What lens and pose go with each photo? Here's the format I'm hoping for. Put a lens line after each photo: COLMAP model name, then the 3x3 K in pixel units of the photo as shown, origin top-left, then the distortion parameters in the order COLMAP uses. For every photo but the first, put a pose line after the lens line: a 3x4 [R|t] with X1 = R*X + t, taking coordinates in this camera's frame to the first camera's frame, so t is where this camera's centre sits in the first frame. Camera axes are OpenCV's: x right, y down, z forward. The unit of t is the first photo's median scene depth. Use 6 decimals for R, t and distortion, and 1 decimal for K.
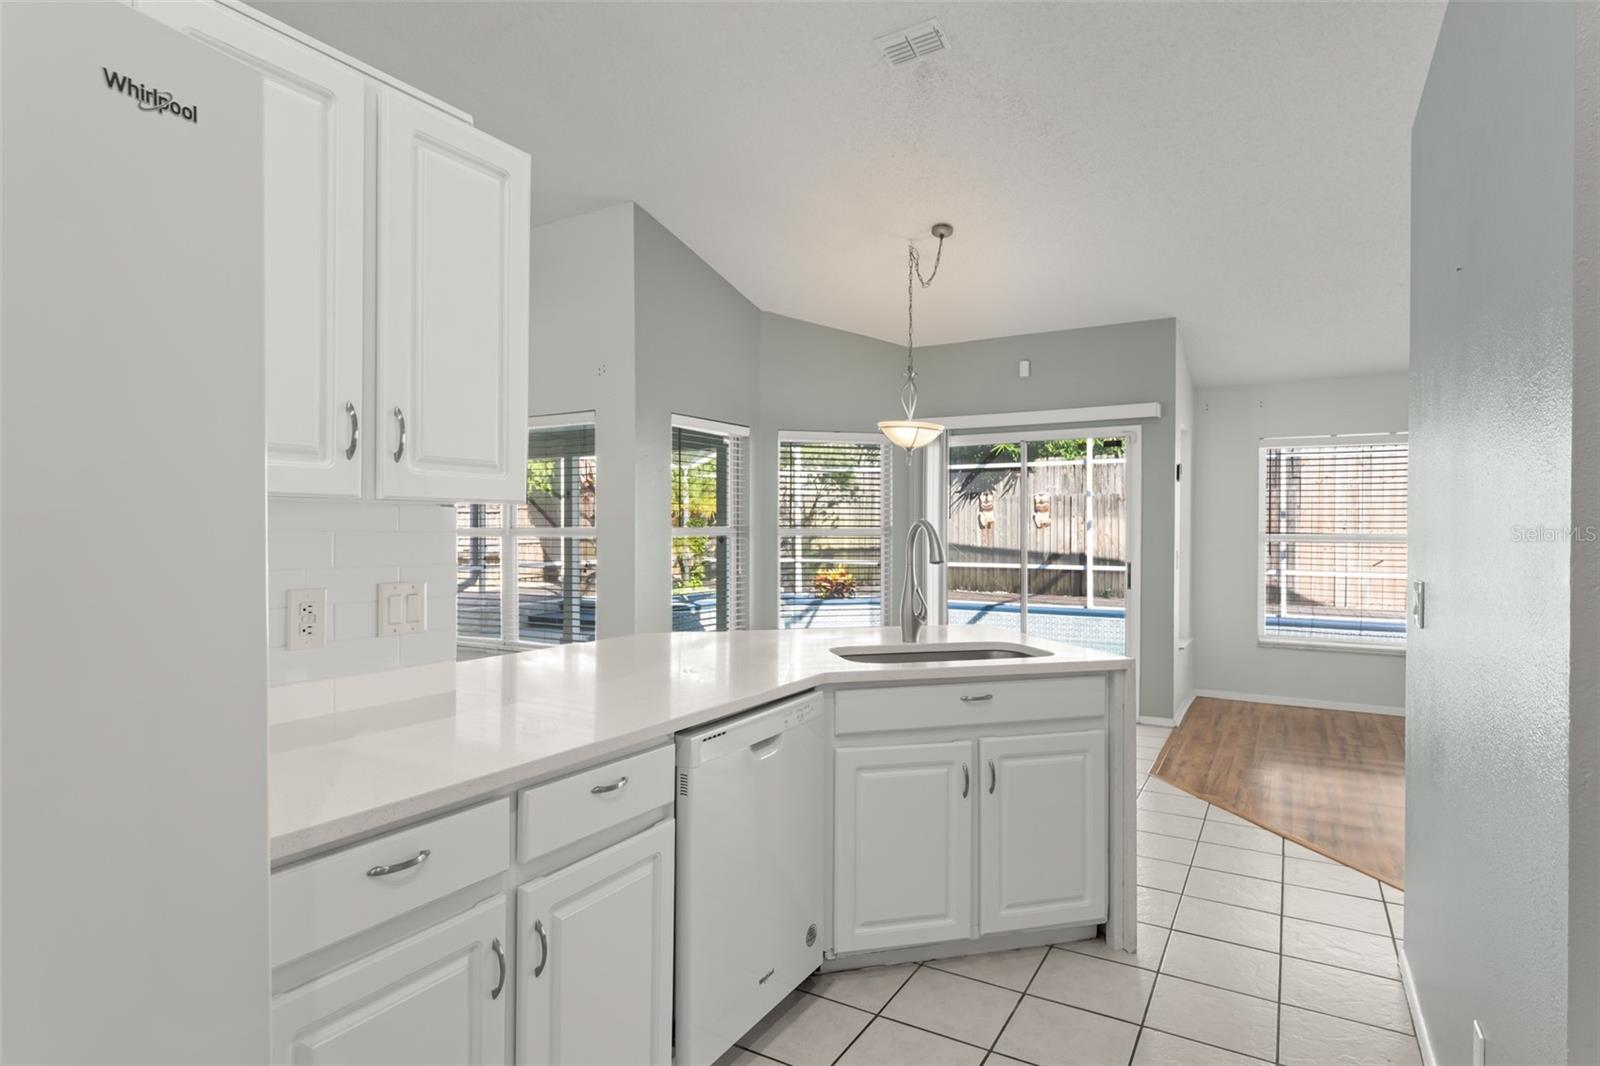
lens RADIAL K [[869.5, 0, 789.8], [0, 869.5, 530.2], [0, 0, 1]] dist [0.000303, 0.000277]
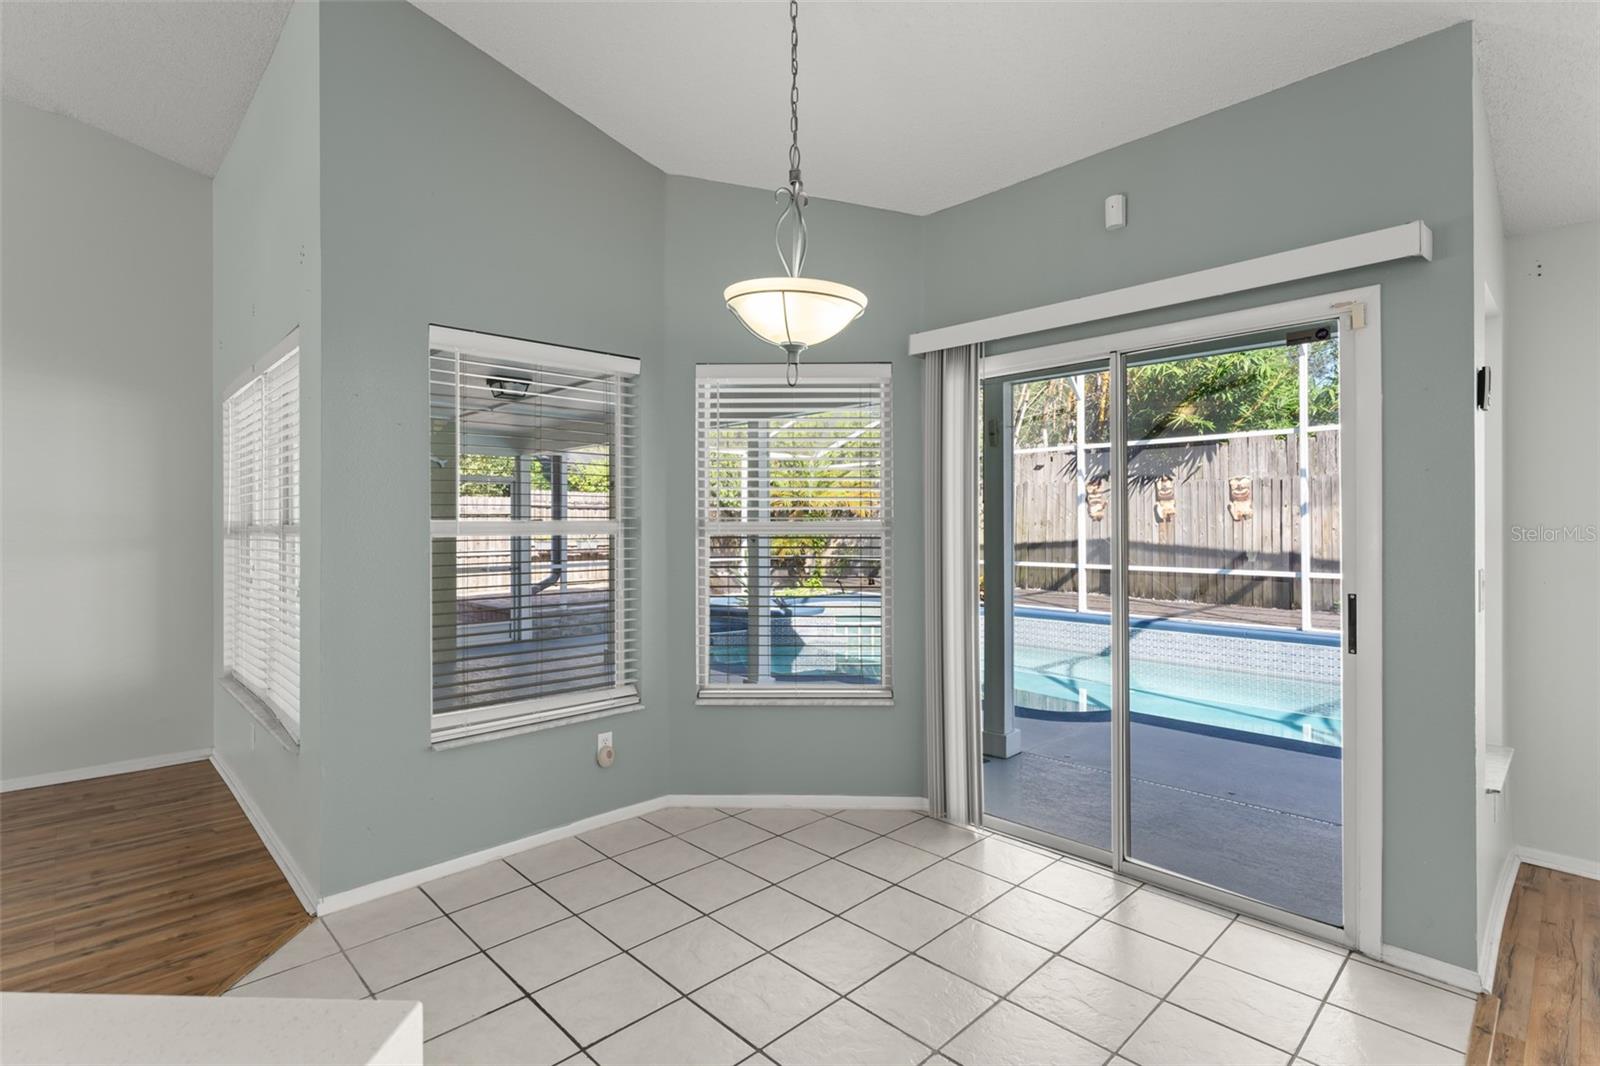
lens RADIAL K [[767.4, 0, 796.5], [0, 767.4, 521.5], [0, 0, 1]] dist [0.010108, 0.000570]
pose [[0.963320, -0.005775, -0.268292, 0.089829], [0.004451, 0.999975, -0.005545, 0.000398], [0.268317, 0.004148, 0.963322, 0.218244]]
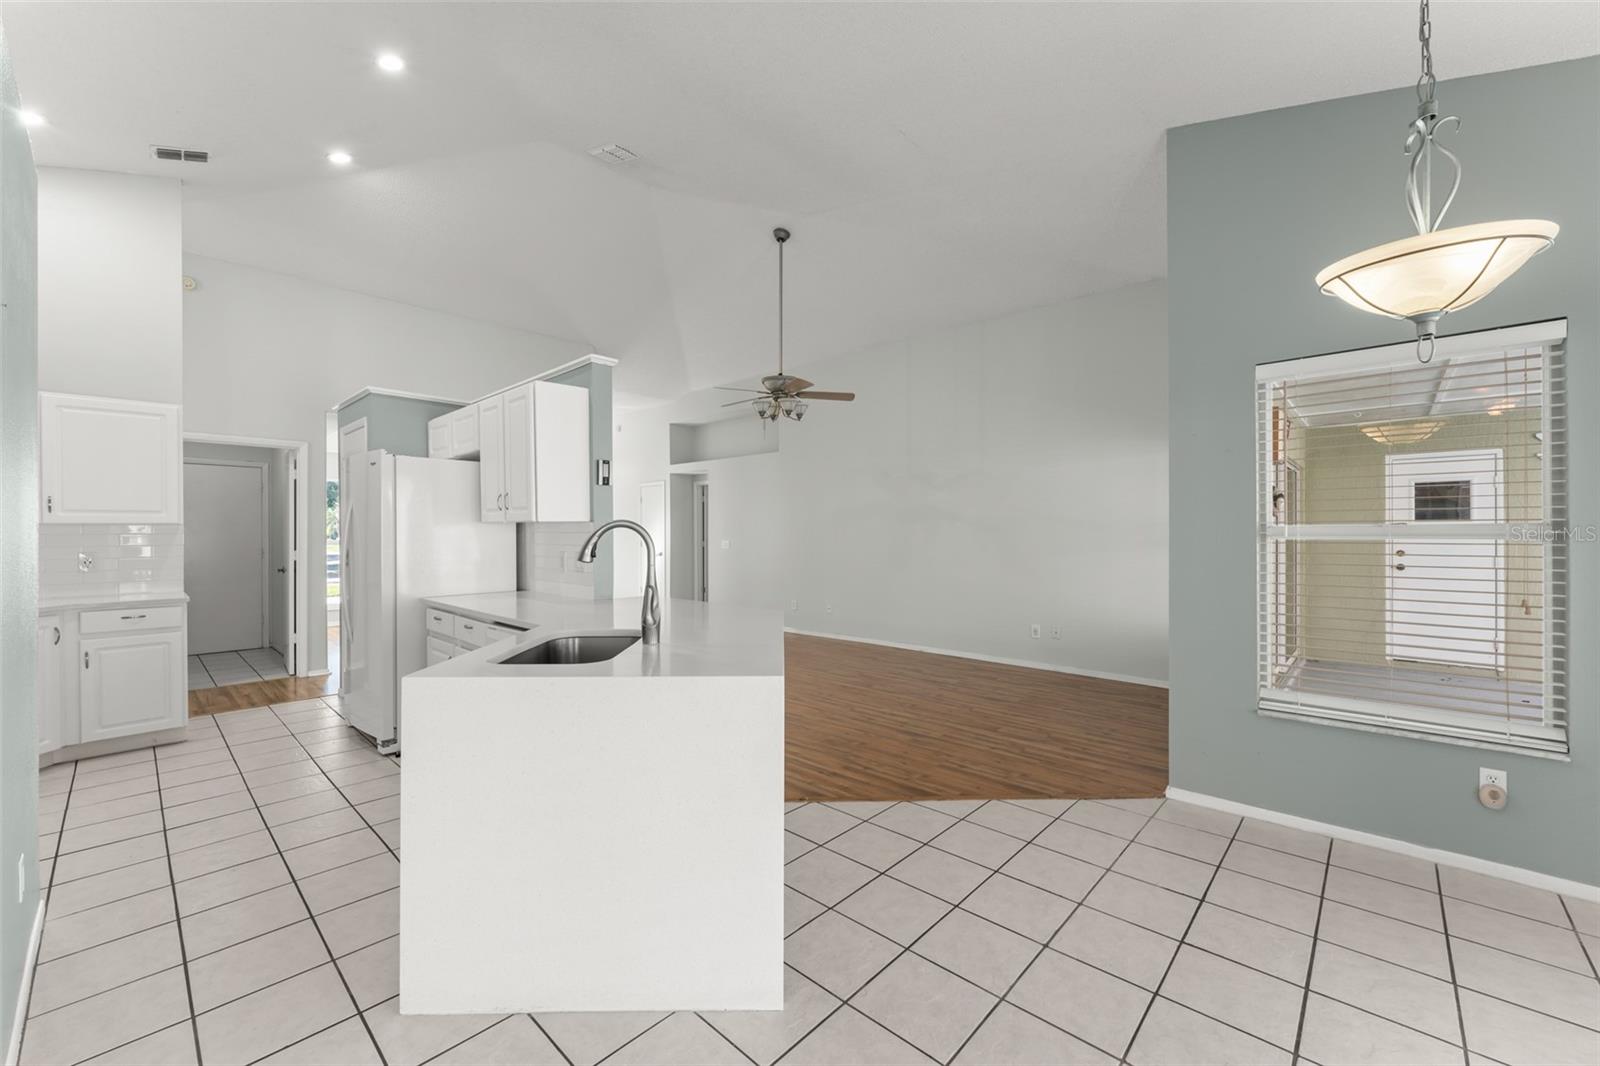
lens RADIAL K [[638.9, 0, 795.4], [0, 638.9, 532.8], [0, 0, 1]] dist [-0.002708, -0.000417]
pose [[-0.203721, -0.000913, -0.979029, 0.169315], [0.003991, 0.999990, -0.001763, 0.000587], [0.979021, -0.004267, -0.203715, 0.280881]]
